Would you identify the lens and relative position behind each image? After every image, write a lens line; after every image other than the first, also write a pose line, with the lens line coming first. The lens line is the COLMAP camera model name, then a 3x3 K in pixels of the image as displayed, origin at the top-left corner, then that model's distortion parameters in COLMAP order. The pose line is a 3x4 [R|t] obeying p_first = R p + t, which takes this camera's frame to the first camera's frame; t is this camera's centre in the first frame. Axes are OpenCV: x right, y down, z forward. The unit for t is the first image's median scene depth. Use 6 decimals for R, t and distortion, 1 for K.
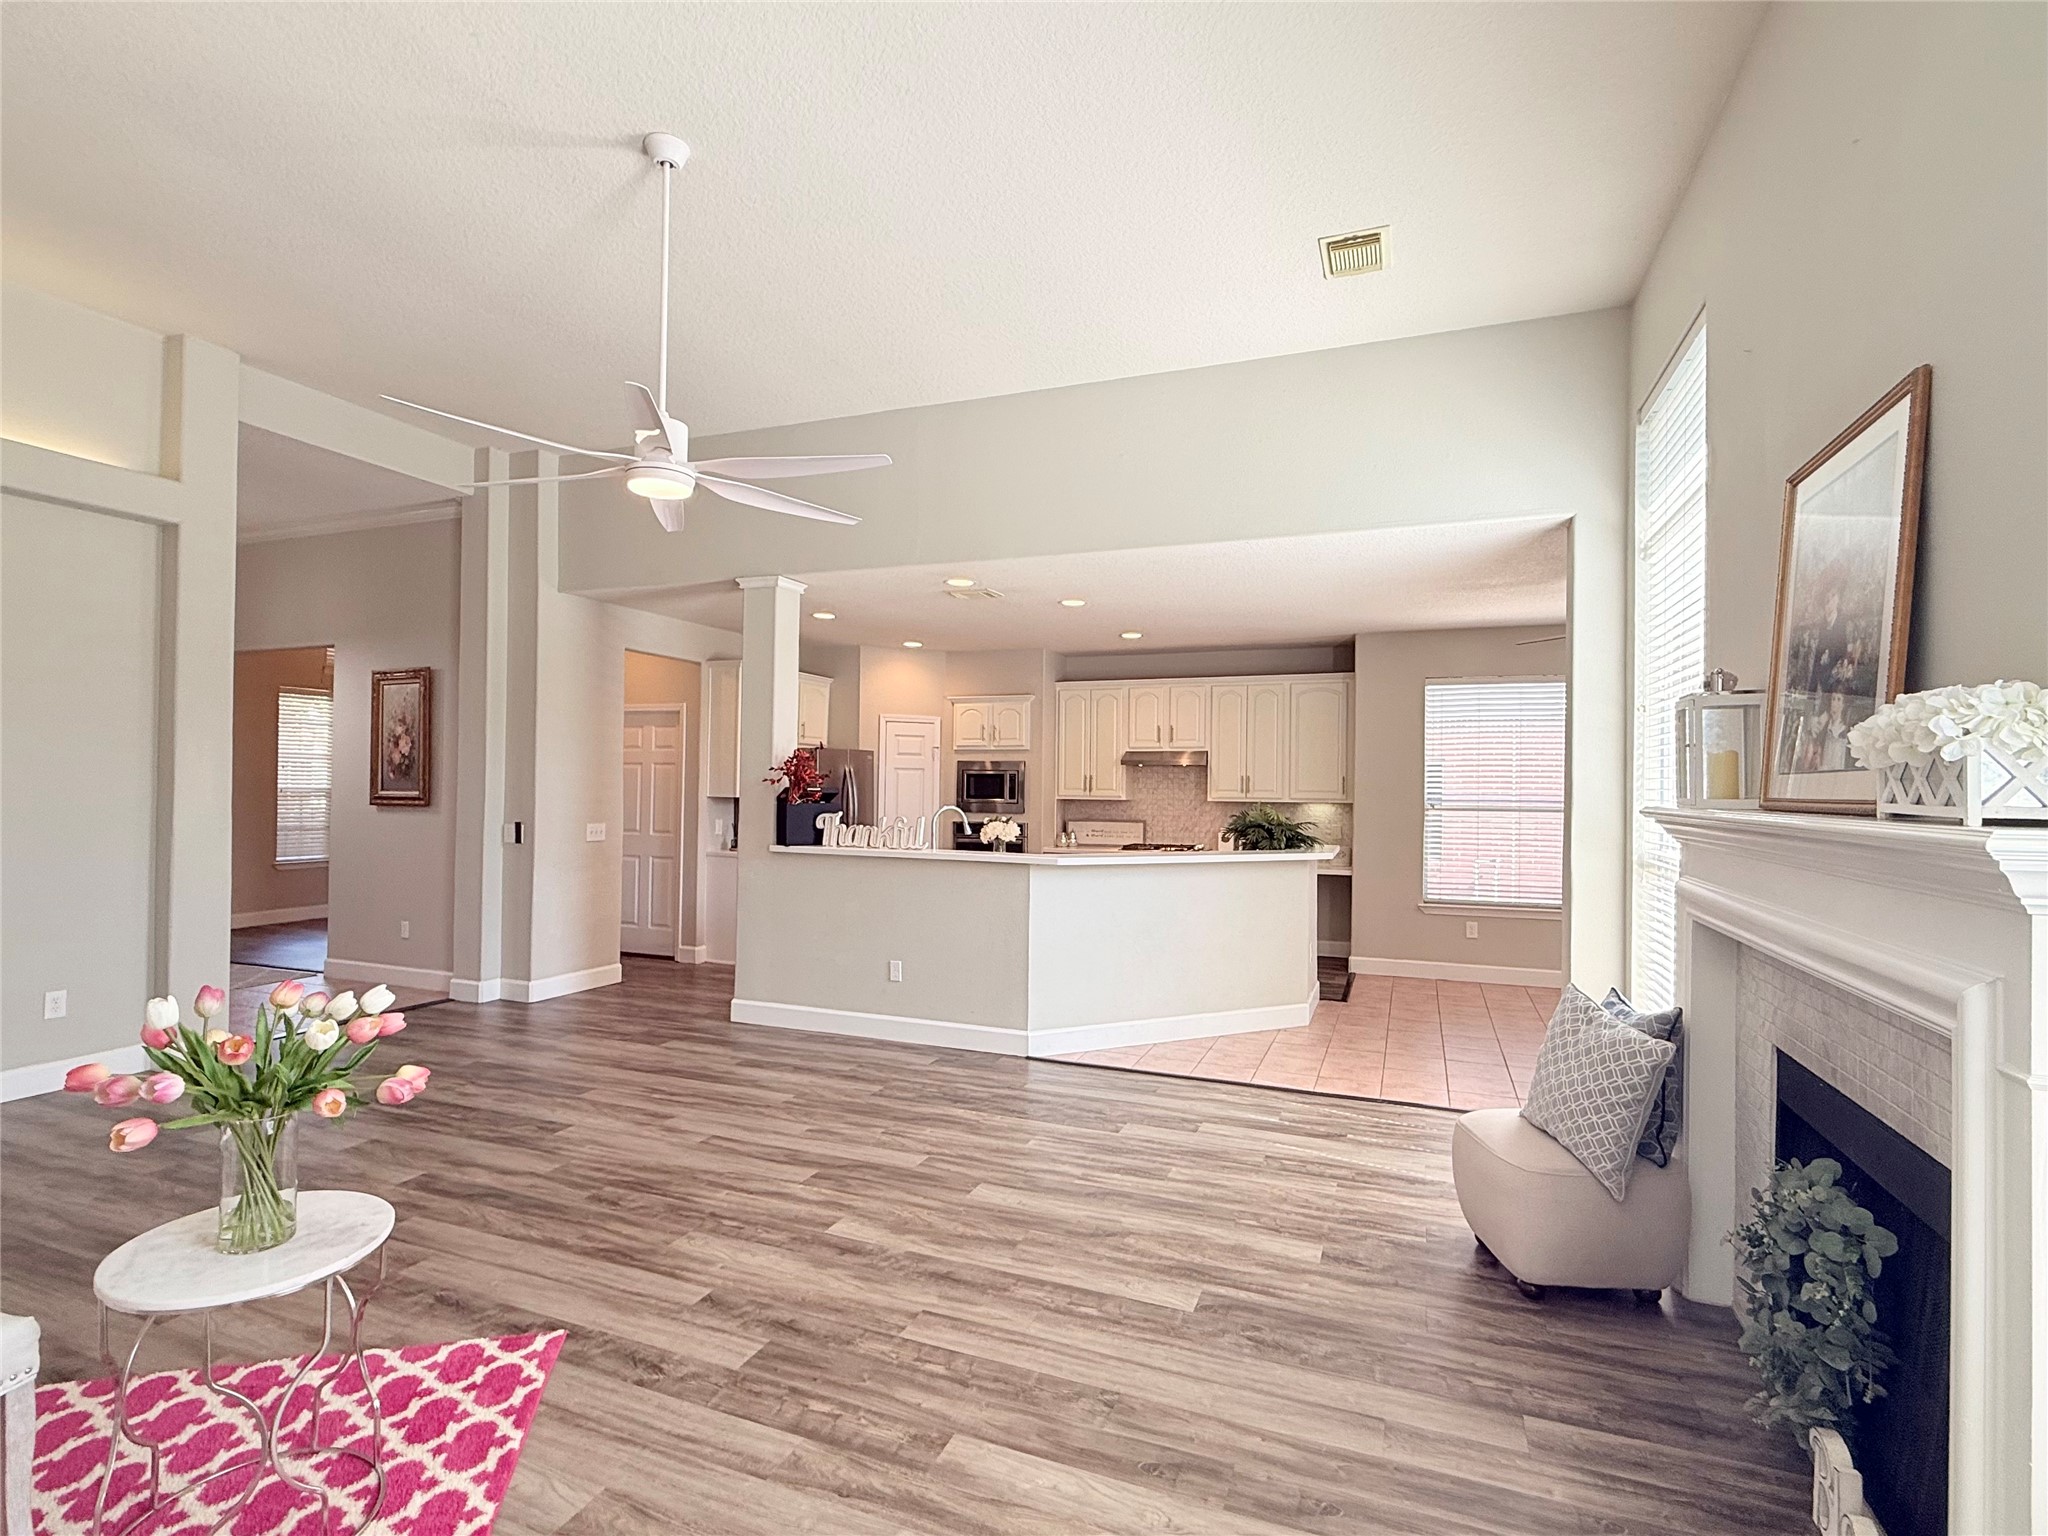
lens RADIAL K [[991.4, 0, 1021.1], [0, 991.4, 770.4], [0, 0, 1]] dist [0.000858, -0.000646]
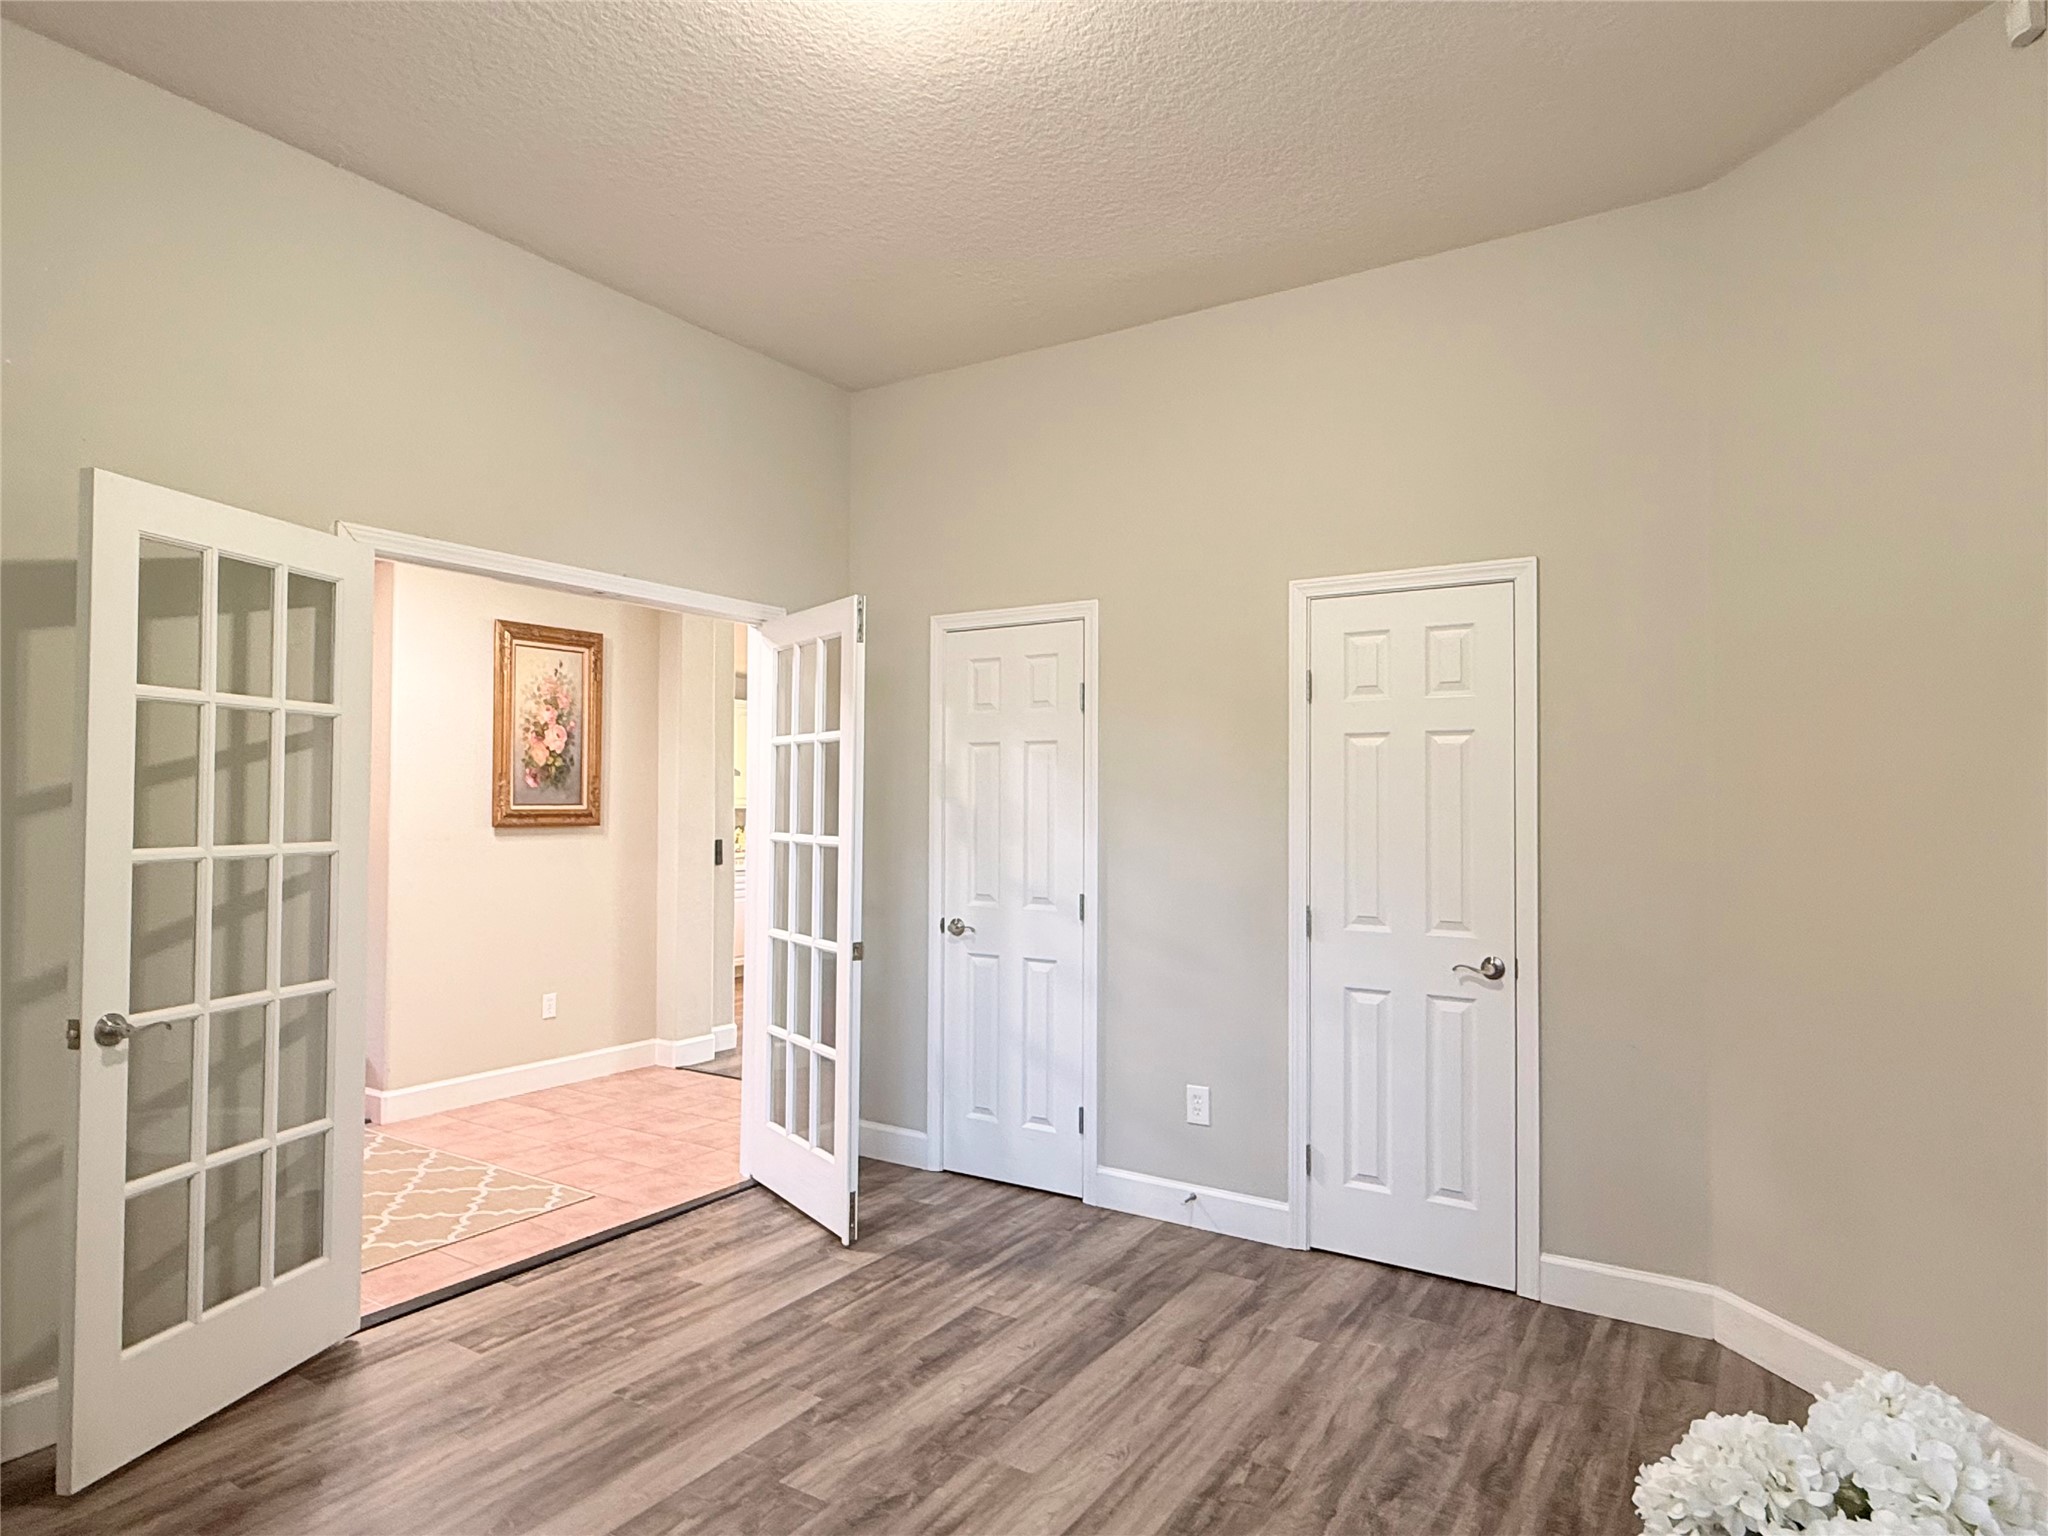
lens RADIAL K [[1188.9, 0, 1024.8], [0, 1188.9, 773.9], [0, 0, 1]] dist [0.002210, -0.000306]
pose [[0.193911, 0.014606, 0.980910, -1.595205], [-0.017200, 0.999786, -0.011487, 0.003801], [-0.980868, -0.014644, 0.194121, 0.601767]]
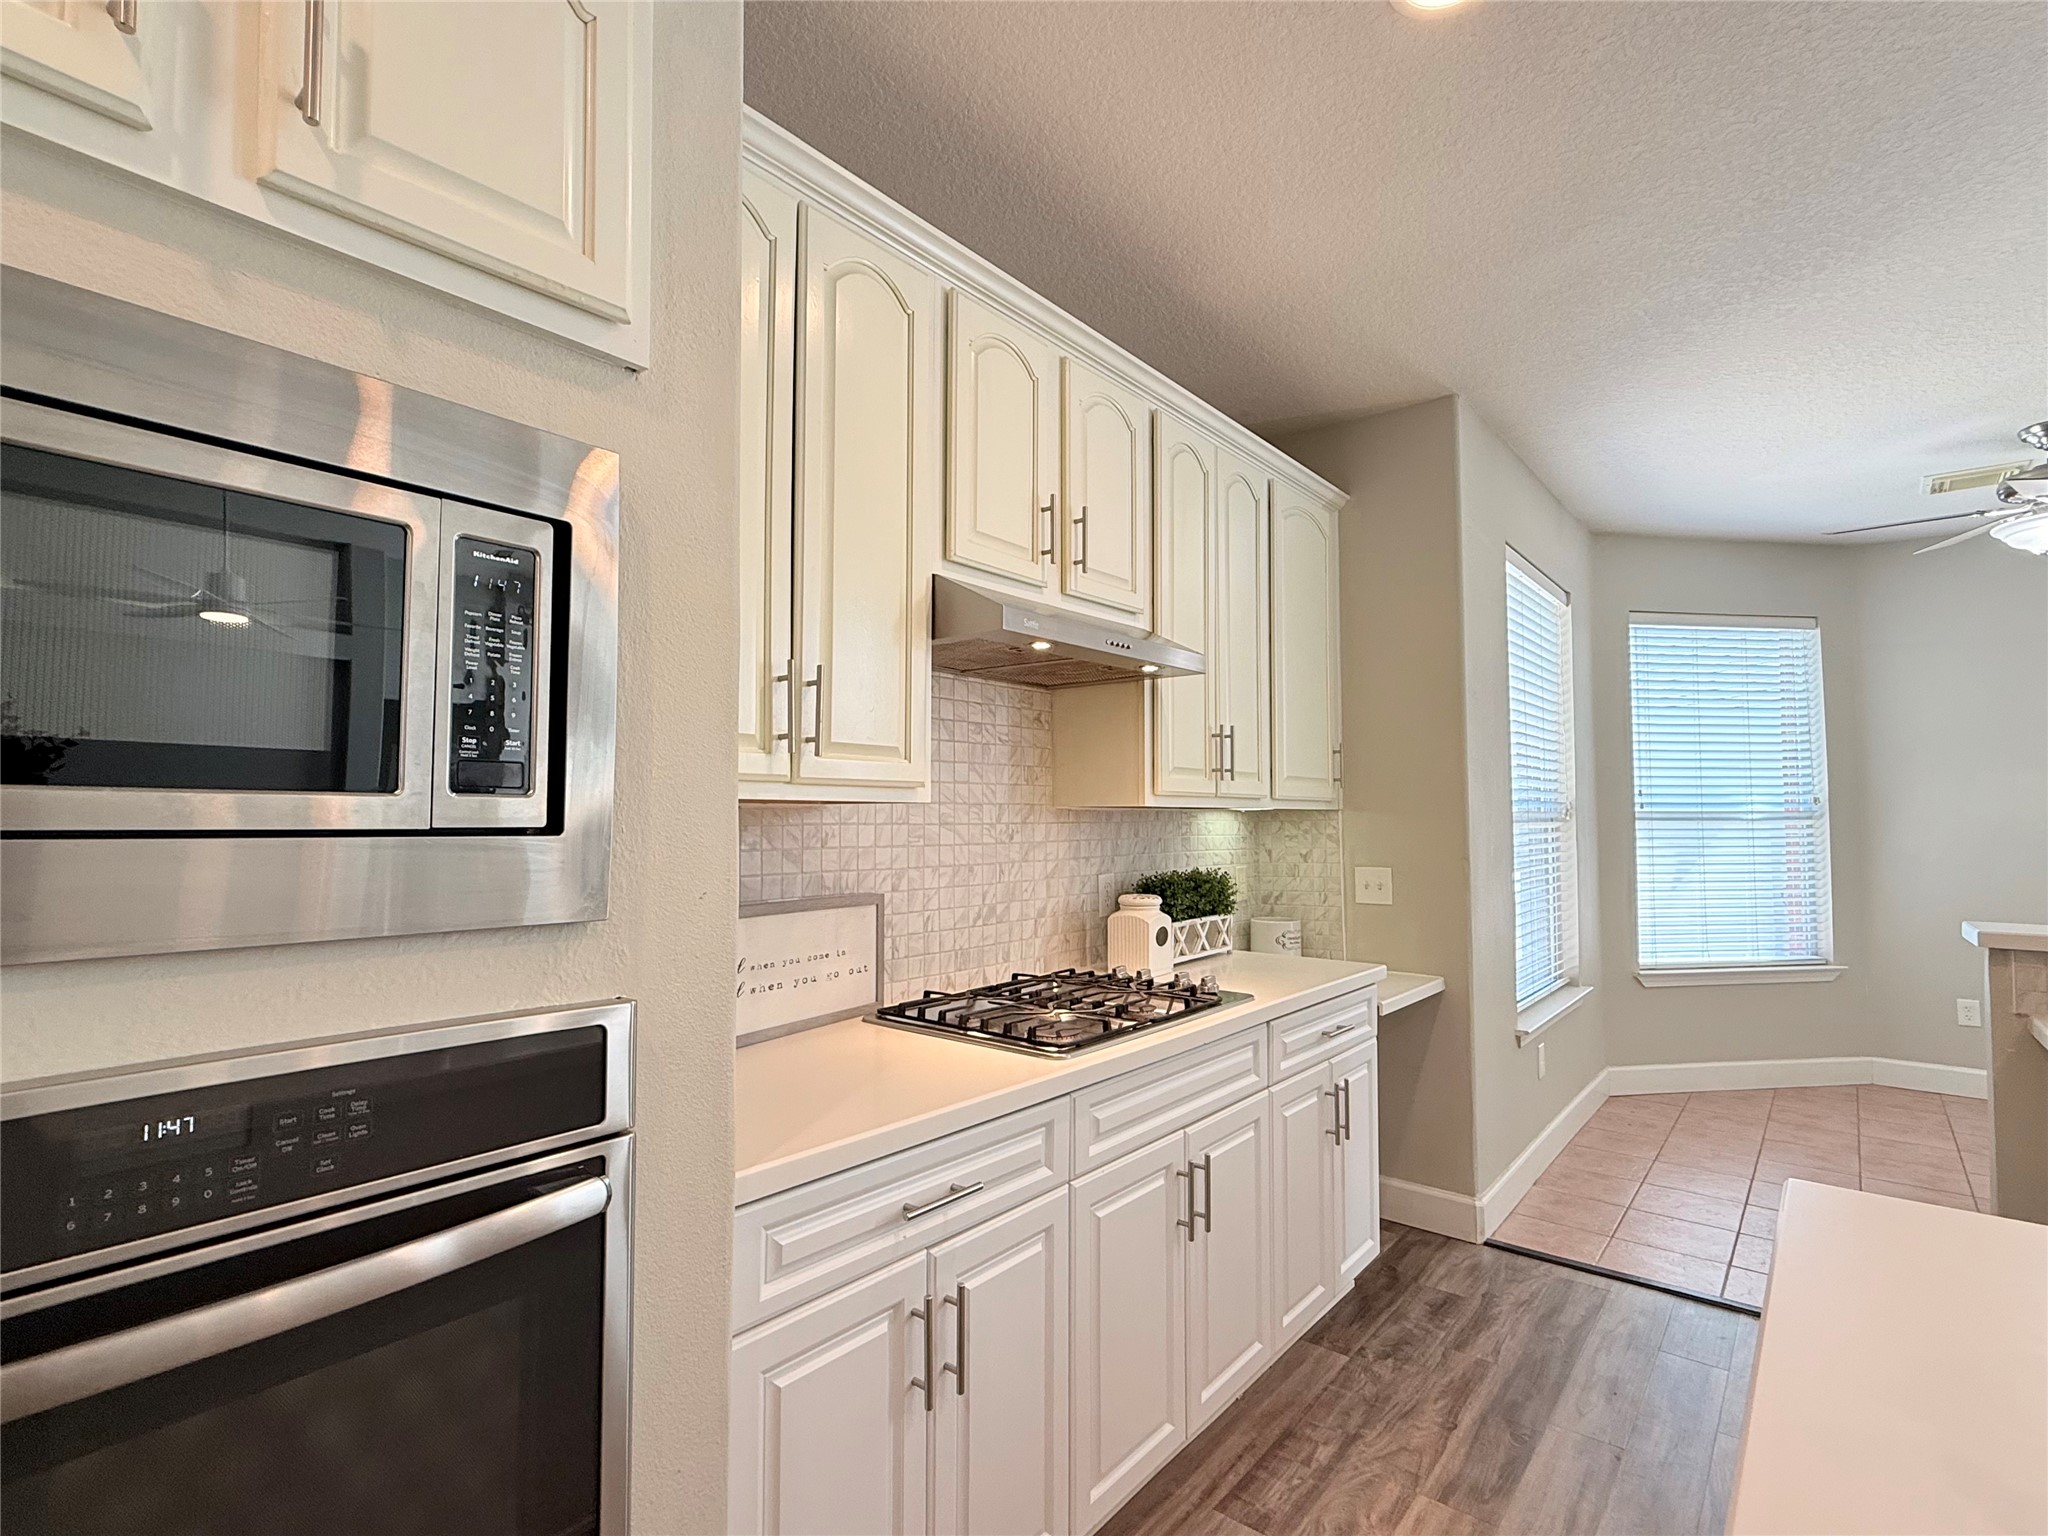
lens RADIAL K [[991.4, 0, 1021.1], [0, 991.4, 770.4], [0, 0, 1]] dist [0.000858, -0.000646]
pose [[0.309648, 0.037097, 0.950127, -0.135663], [-0.013991, 0.999308, -0.034458, 0.045595], [-0.950748, -0.002623, 0.309953, 1.396530]]
